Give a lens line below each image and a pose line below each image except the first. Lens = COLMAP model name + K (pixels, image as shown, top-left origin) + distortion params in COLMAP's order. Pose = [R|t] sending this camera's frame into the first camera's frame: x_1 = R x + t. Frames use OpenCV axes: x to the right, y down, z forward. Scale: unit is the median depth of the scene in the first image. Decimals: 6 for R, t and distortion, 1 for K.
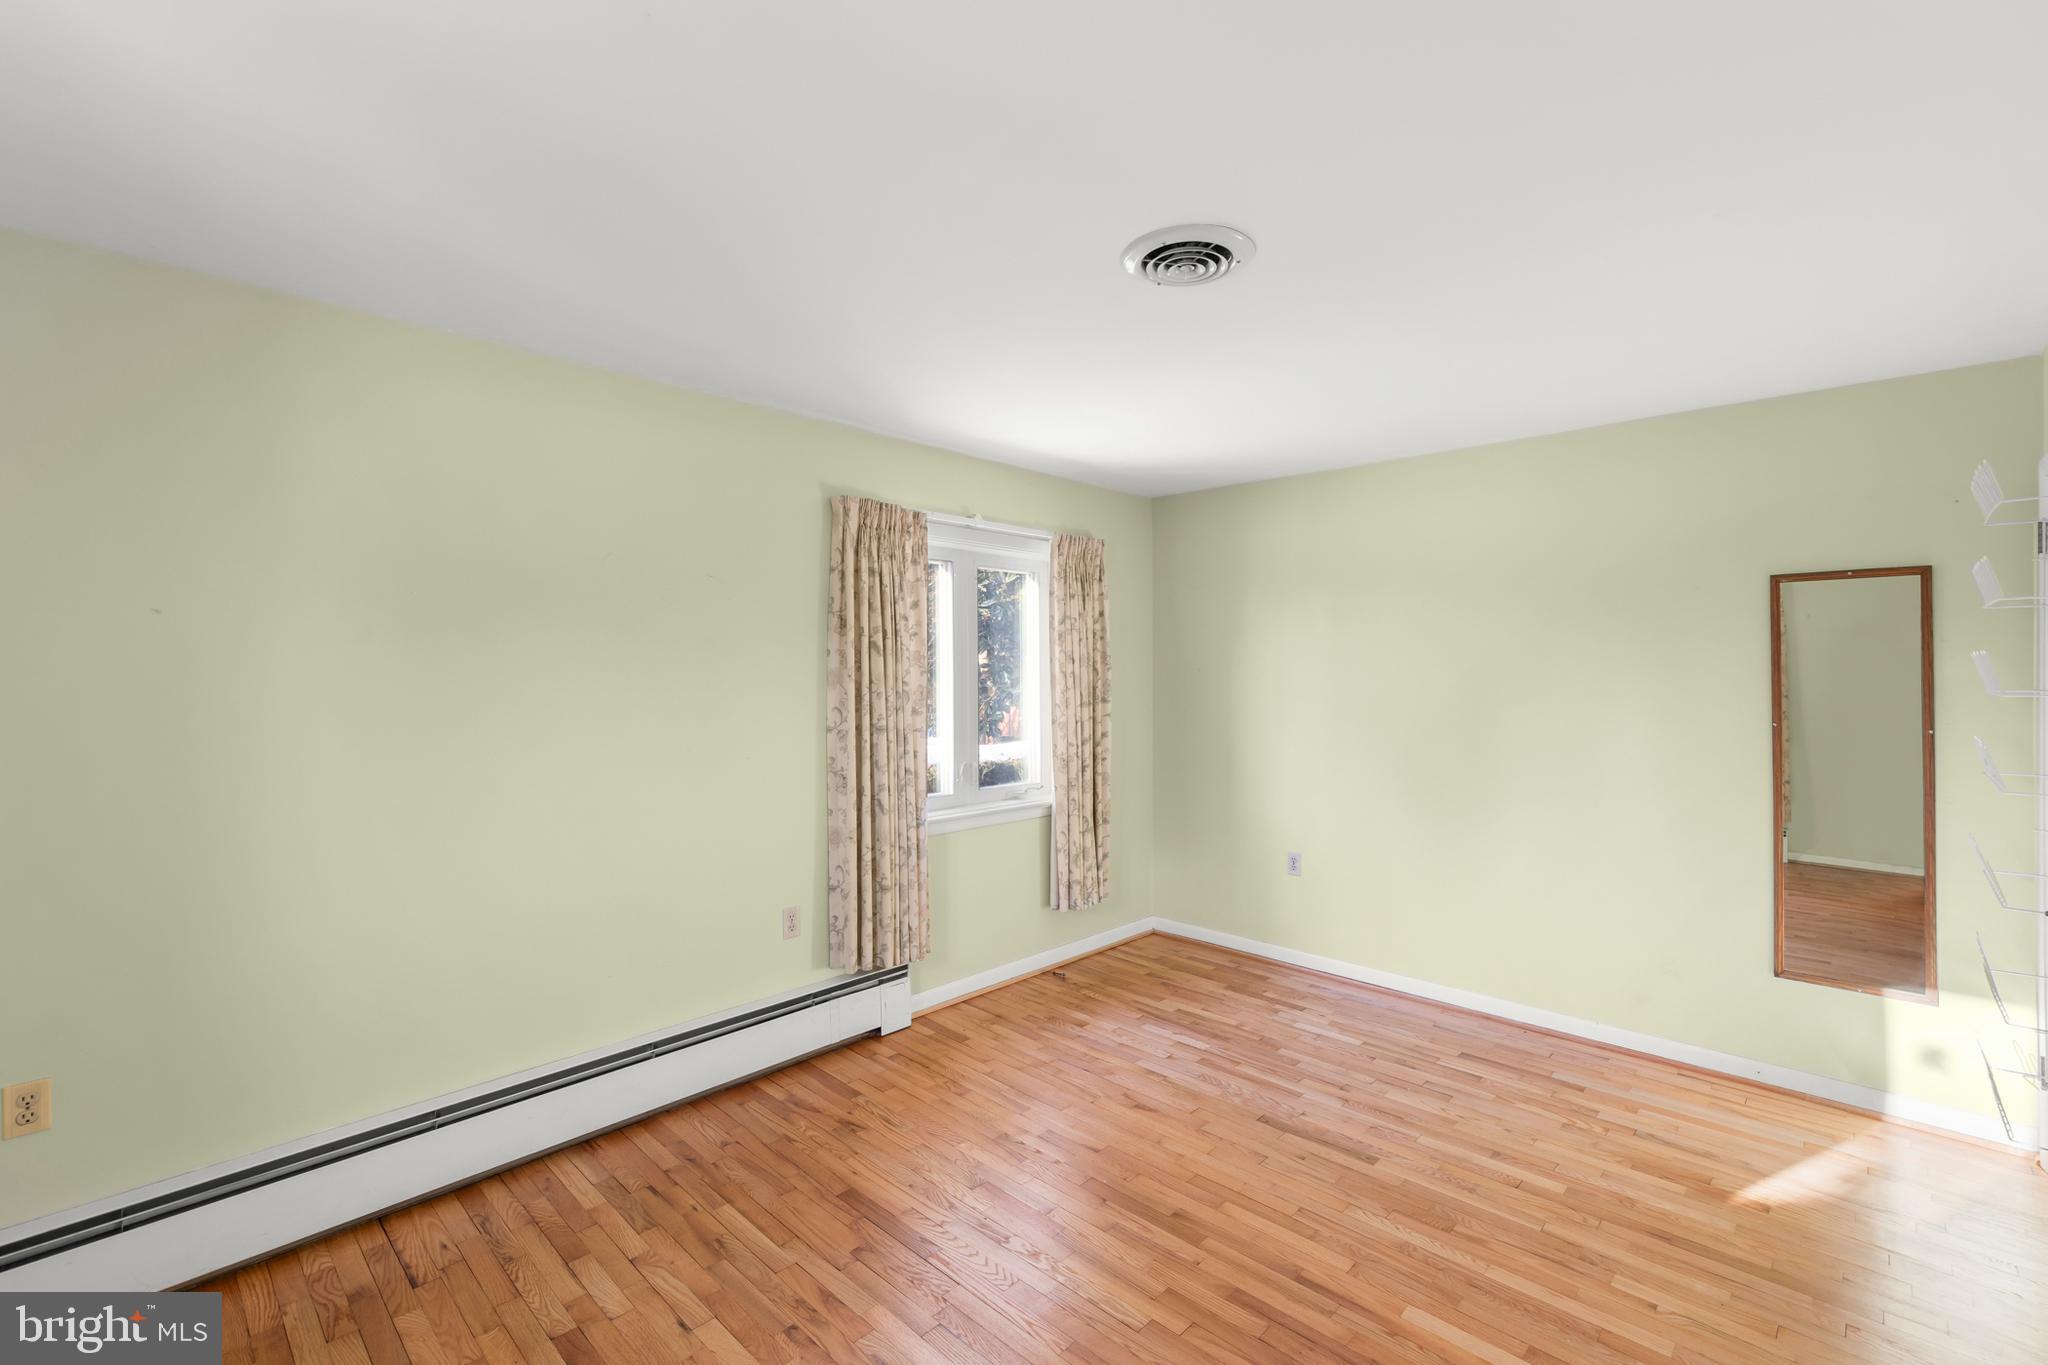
lens RADIAL K [[879.0, 0, 1023.4], [0, 879.0, 672.0], [0, 0, 1]] dist [0.011705, -0.001337]
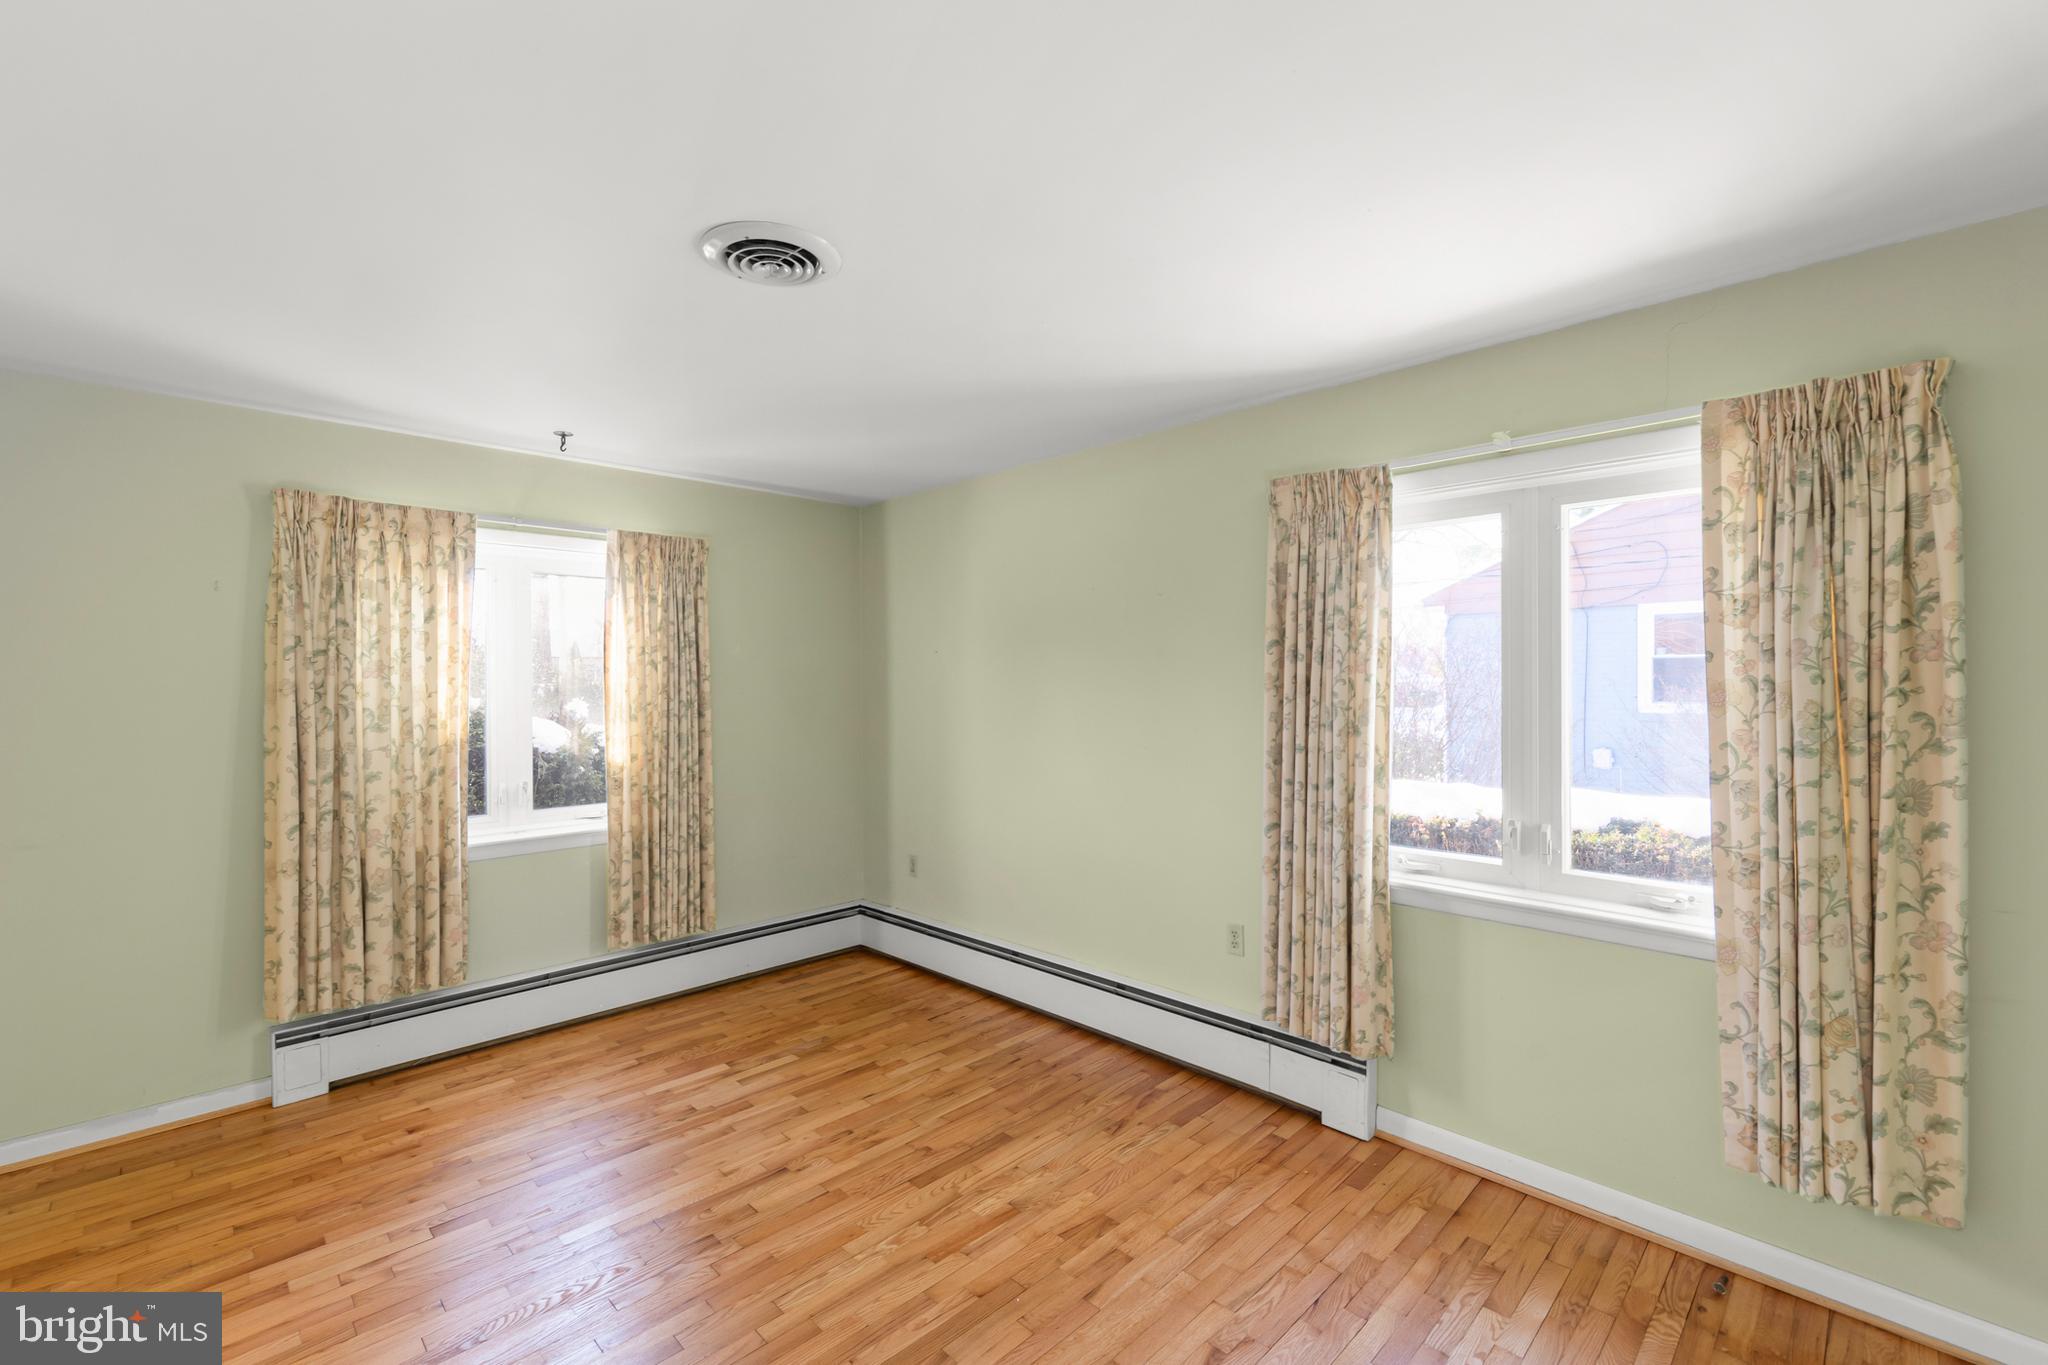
lens RADIAL K [[879.0, 0, 1028.8], [0, 879.0, 682.7], [0, 0, 1]] dist [0.011705, -0.001337]
pose [[-0.021159, 0.005465, -0.999761, 0.757025], [0.004994, 0.999973, 0.005361, -0.003443], [0.999764, -0.004880, -0.021186, 0.851228]]
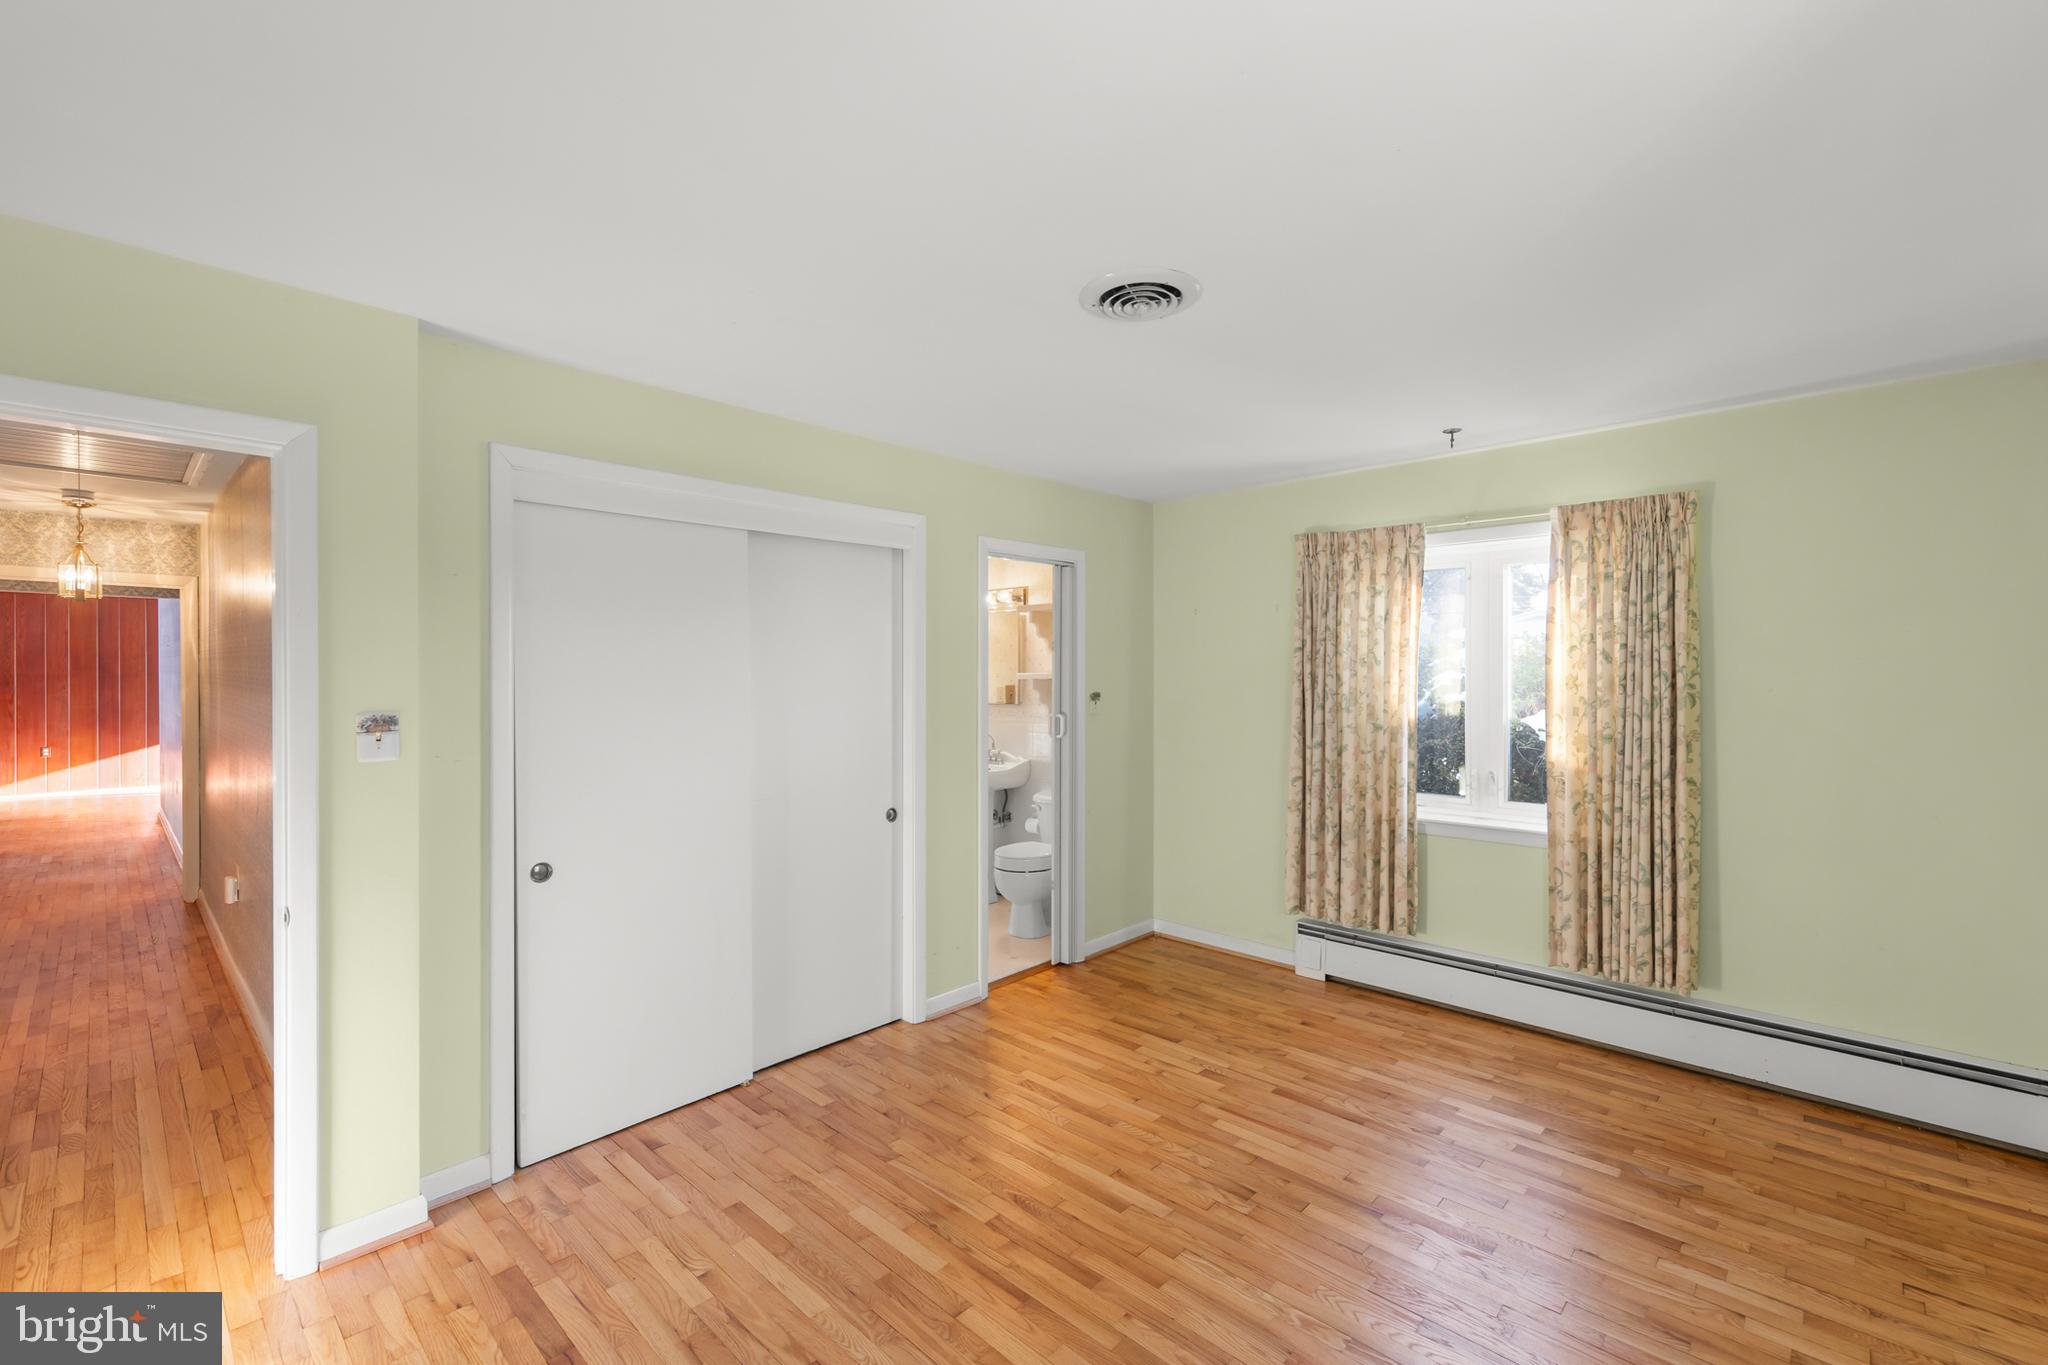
lens RADIAL K [[879.0, 0, 1029.0], [0, 879.0, 679.2], [0, 0, 1]] dist [0.011705, -0.001337]
pose [[-0.999967, 0.001815, -0.007900, 0.217211], [0.001768, 0.999981, 0.005904, -0.001953], [0.007910, 0.005890, -0.999951, 1.367153]]
